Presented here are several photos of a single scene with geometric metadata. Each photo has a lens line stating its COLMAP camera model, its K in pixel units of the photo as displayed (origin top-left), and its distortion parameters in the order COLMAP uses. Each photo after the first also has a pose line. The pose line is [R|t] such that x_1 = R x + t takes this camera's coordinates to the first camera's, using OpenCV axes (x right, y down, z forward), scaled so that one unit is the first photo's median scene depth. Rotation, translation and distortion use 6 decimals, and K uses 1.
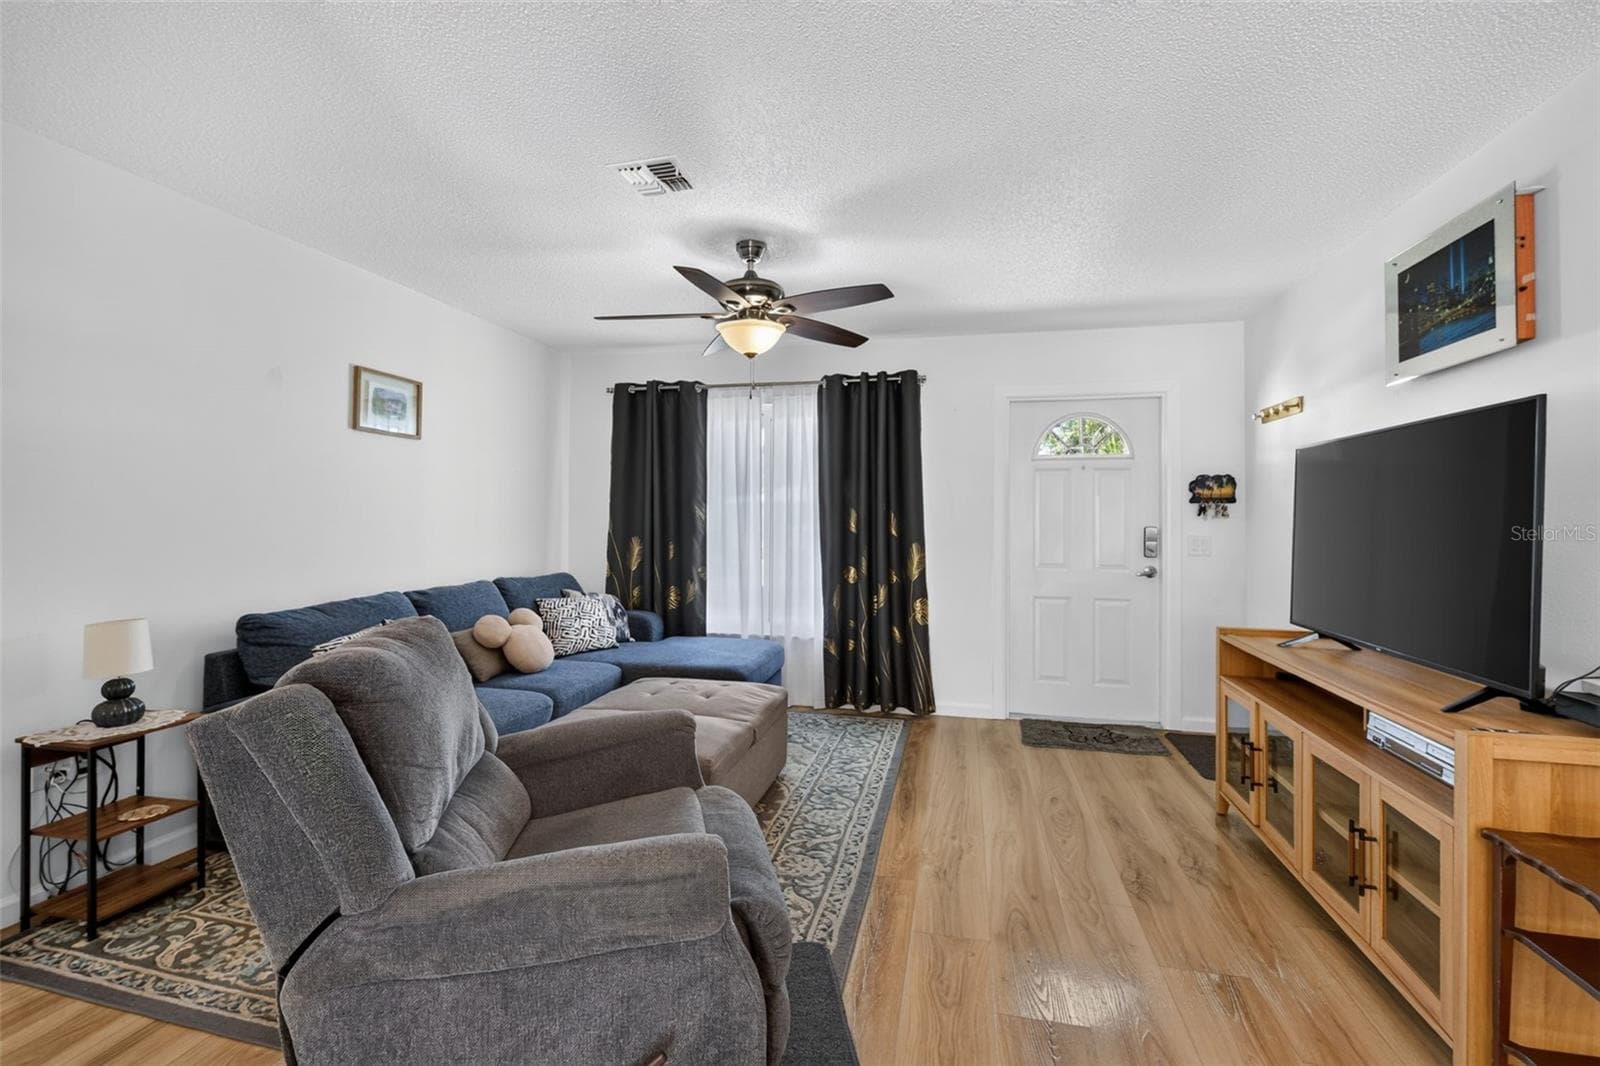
lens RADIAL K [[692.5, 0, 807.9], [0, 692.5, 515.9], [0, 0, 1]] dist [-0.003599, -0.001296]
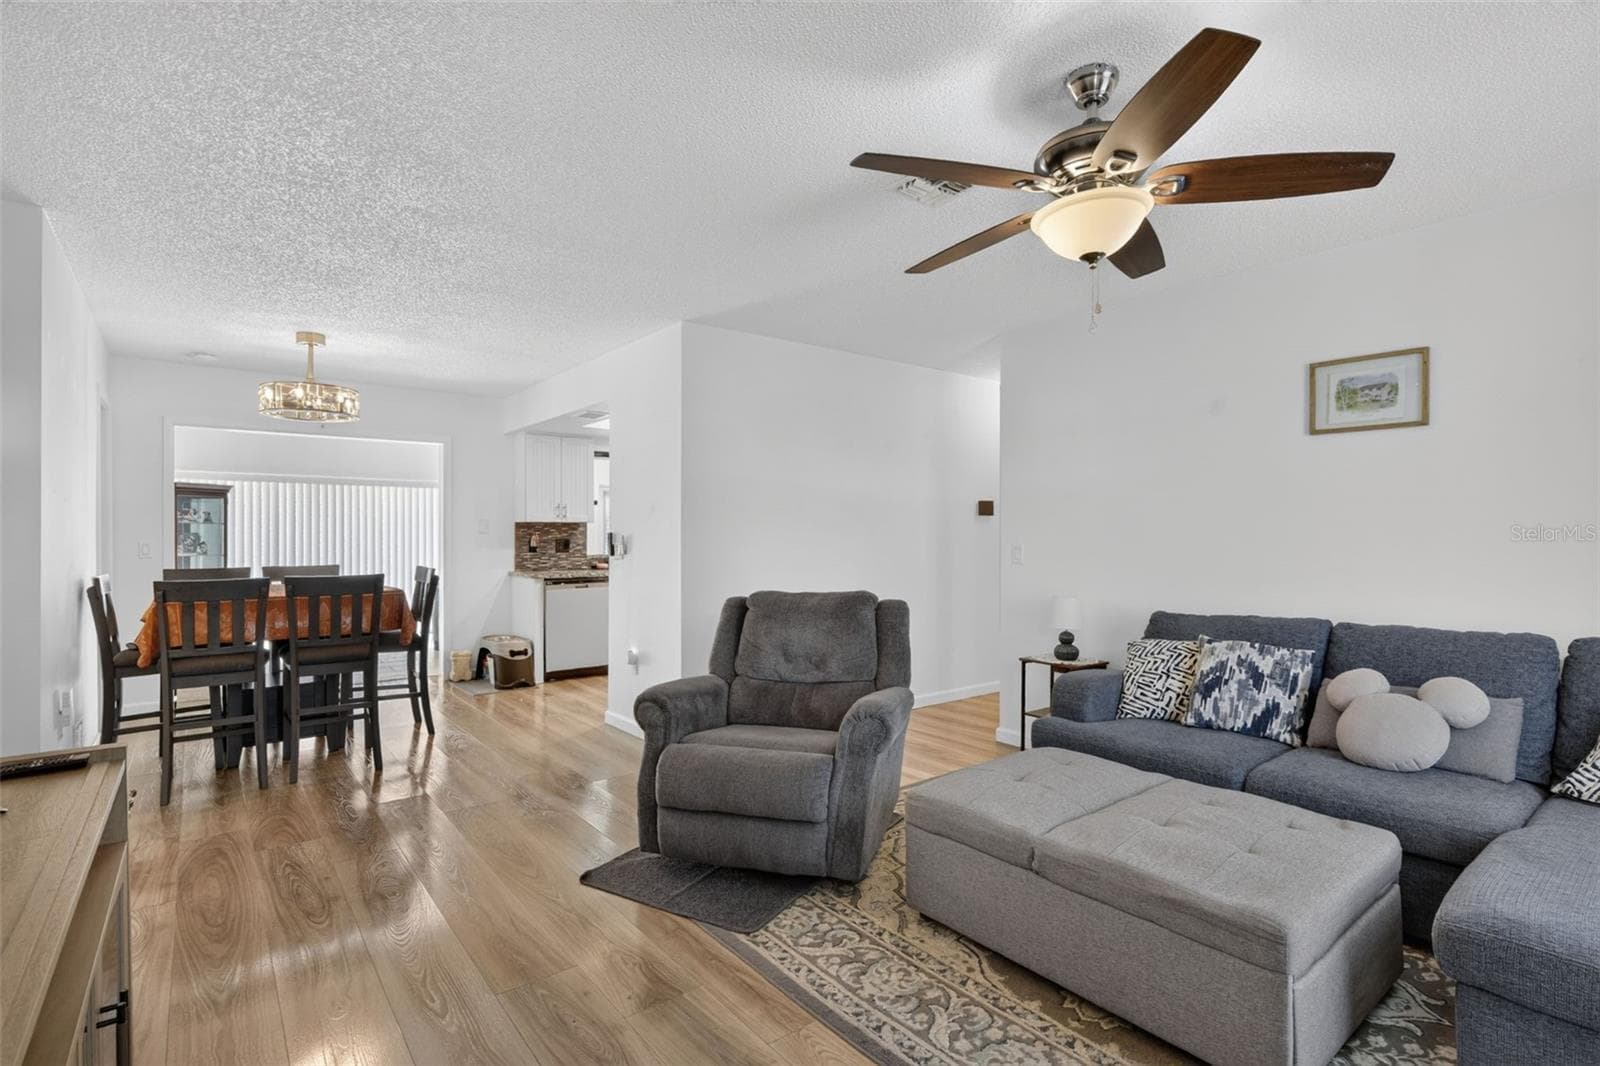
lens RADIAL K [[772.3, 0, 809.1], [0, 772.3, 541.7], [0, 0, 1]] dist [-0.005327, -0.001290]
pose [[-0.624208, 0.002211, -0.781255, 0.425211], [0.000670, 0.999997, 0.002295, 0.009784], [0.781258, 0.000909, -0.624208, 0.872839]]
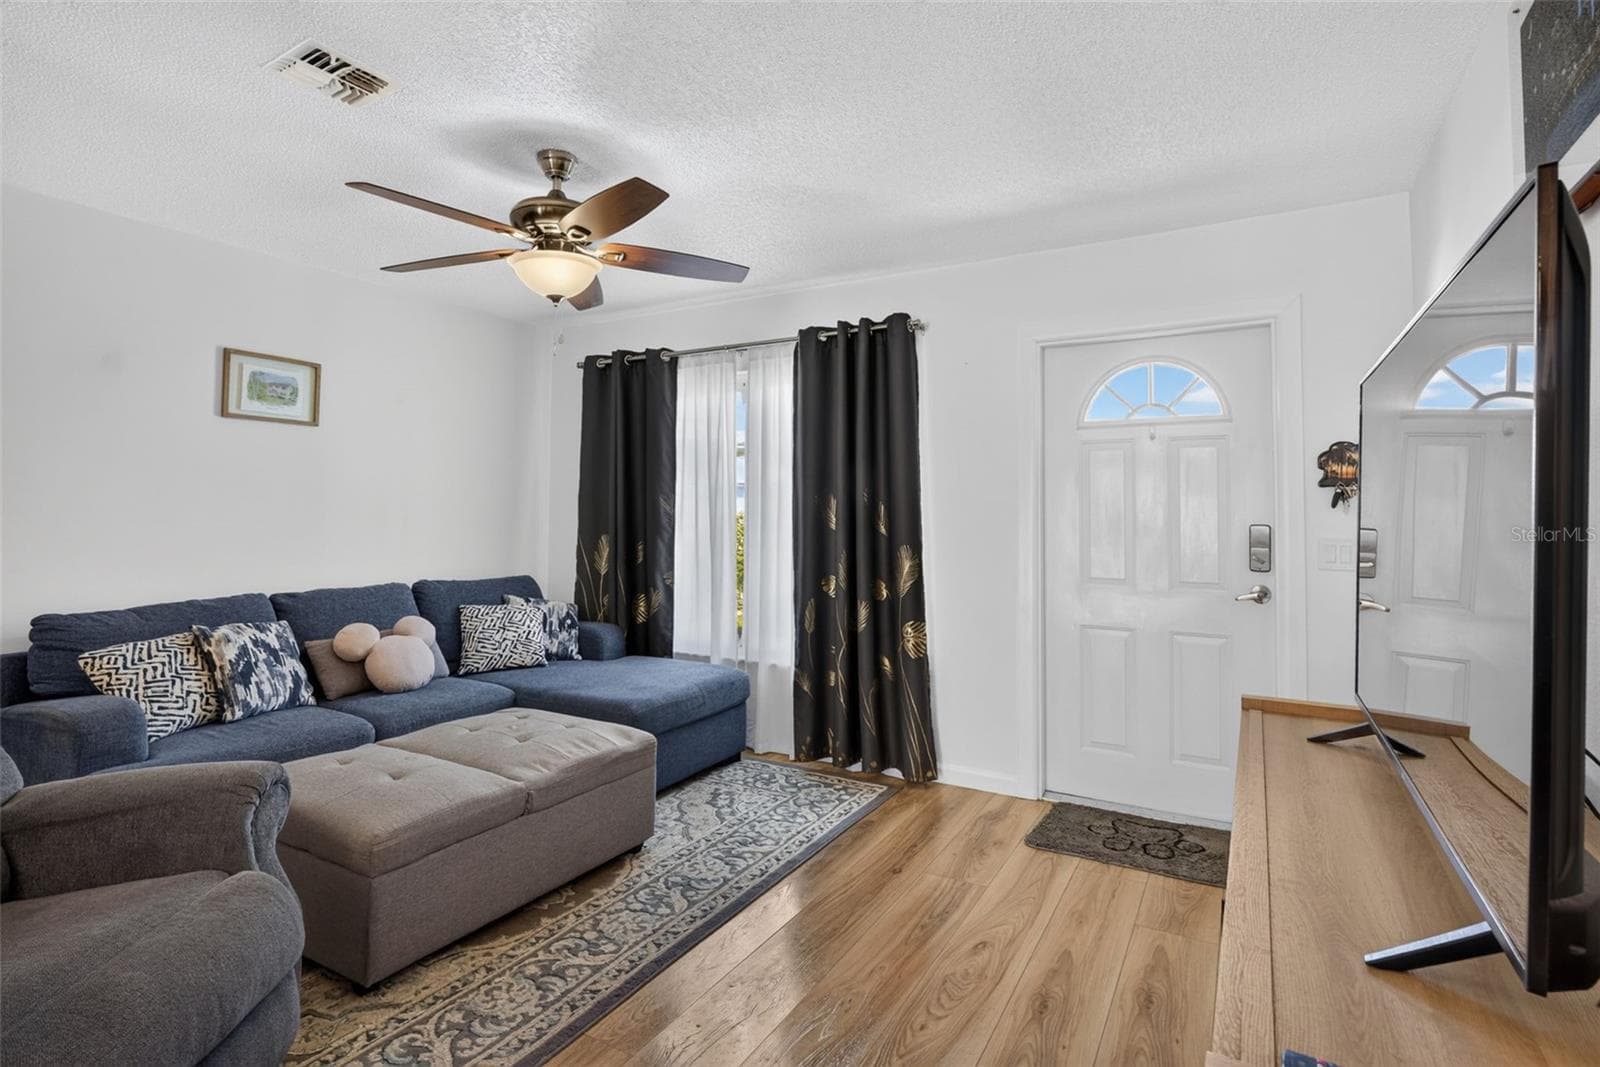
lens RADIAL K [[772.3, 0, 809.7], [0, 772.3, 490.3], [0, 0, 1]] dist [-0.005327, -0.001290]
pose [[0.957057, -0.010299, -0.289716, 0.310275], [0.001765, 0.999557, -0.029702, 0.004746], [0.289894, 0.027915, 0.956652, 0.190176]]
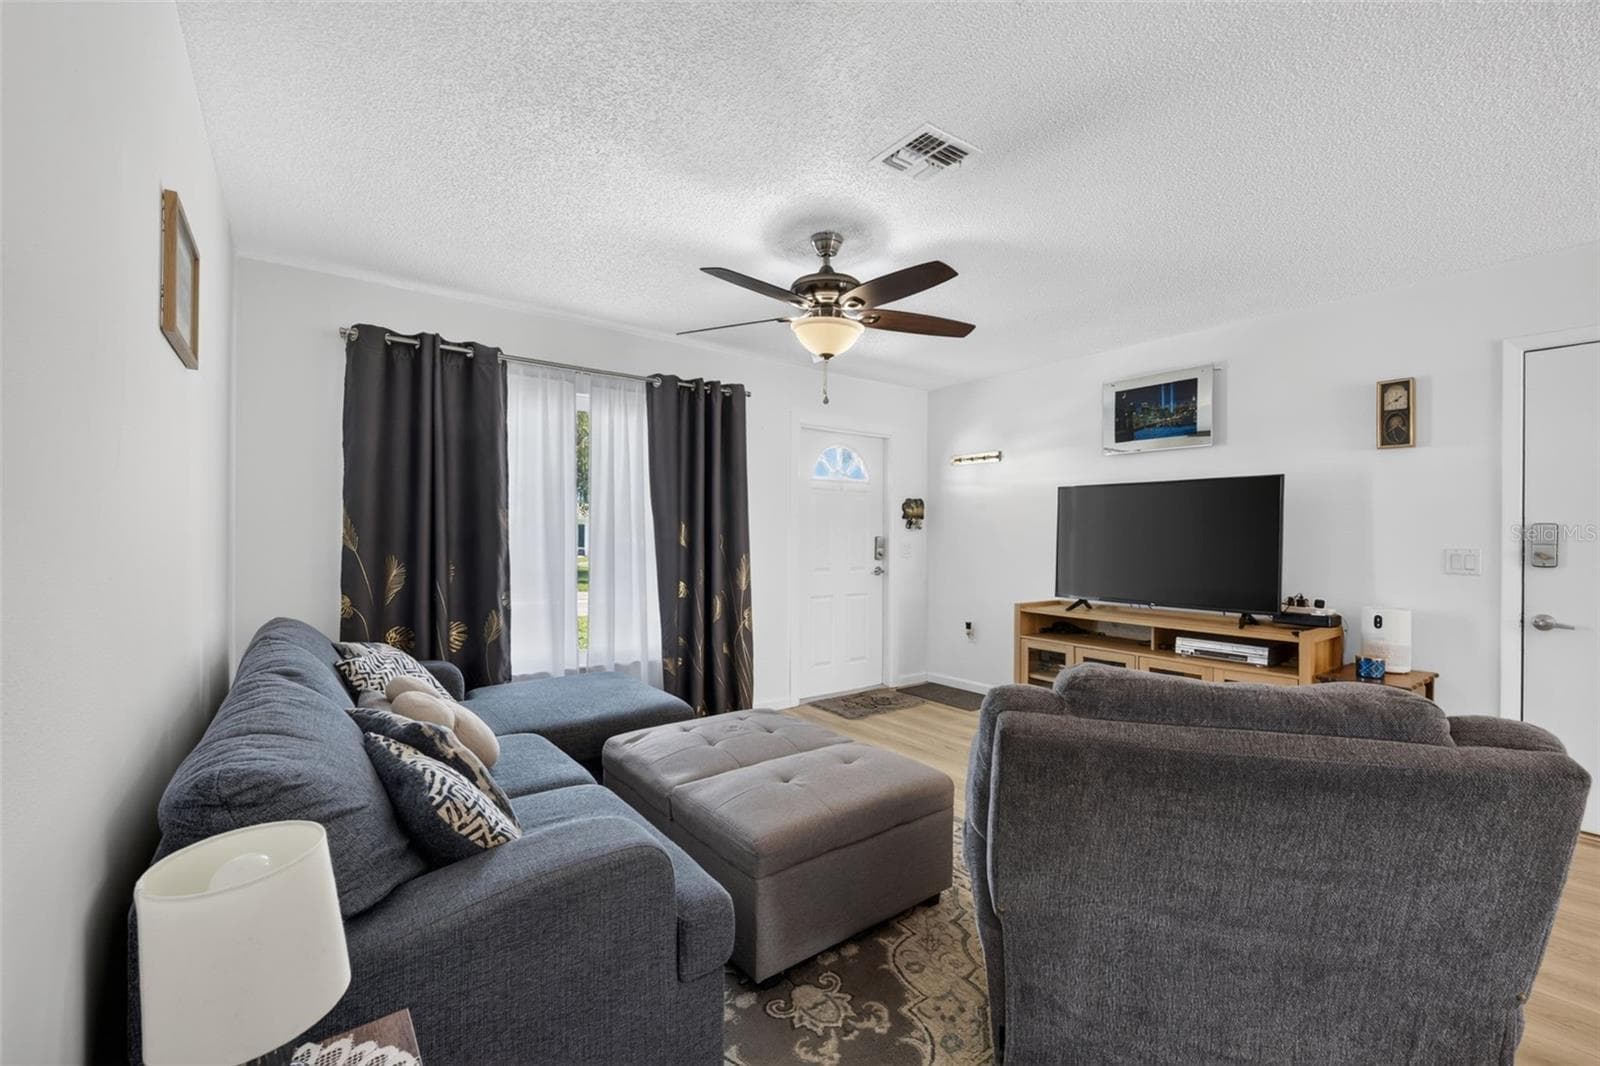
lens RADIAL K [[652.9, 0, 806.5], [0, 652.9, 542.1], [0, 0, 1]] dist [-0.002674, 0.000018]
pose [[0.643994, -0.013607, 0.764910, -0.554726], [-0.005669, 0.999729, 0.022556, -0.000614], [-0.765010, -0.018862, 0.643742, 0.316438]]
